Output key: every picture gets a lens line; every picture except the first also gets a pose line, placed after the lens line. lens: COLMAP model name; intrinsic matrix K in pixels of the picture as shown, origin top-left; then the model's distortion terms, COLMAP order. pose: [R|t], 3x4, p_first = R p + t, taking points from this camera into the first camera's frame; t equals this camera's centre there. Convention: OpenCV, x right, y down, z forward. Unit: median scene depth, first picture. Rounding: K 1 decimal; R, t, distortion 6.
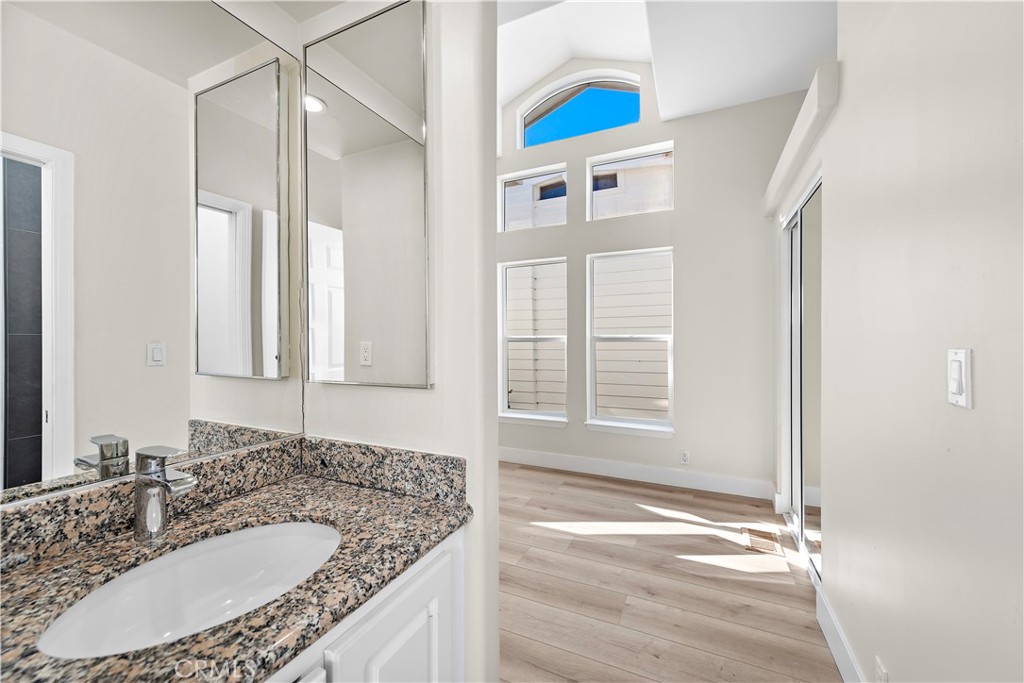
lens RADIAL K [[403.7, 0, 512.0], [0, 403.7, 341.5], [0, 0, 1]] dist [0.004838, -0.000150]
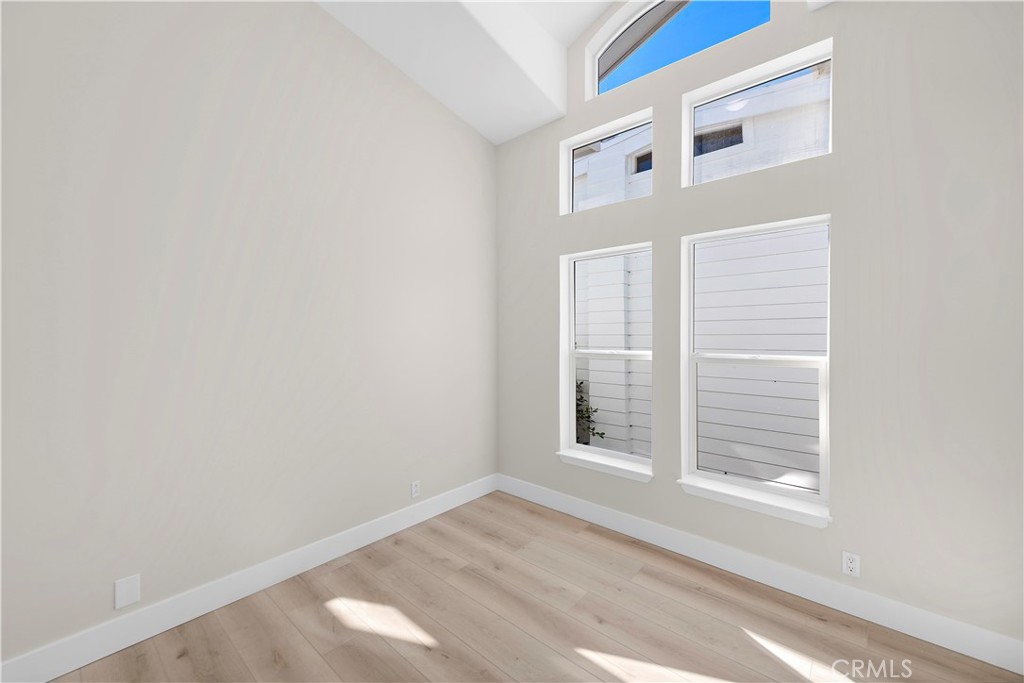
lens RADIAL K [[403.7, 0, 512.0], [0, 403.7, 341.5], [0, 0, 1]] dist [0.004838, -0.000150]
pose [[0.959294, 0.000322, -0.282408, 0.101038], [0.004181, 0.999874, 0.015344, -0.047711], [0.282377, -0.015900, 0.959172, 0.252229]]
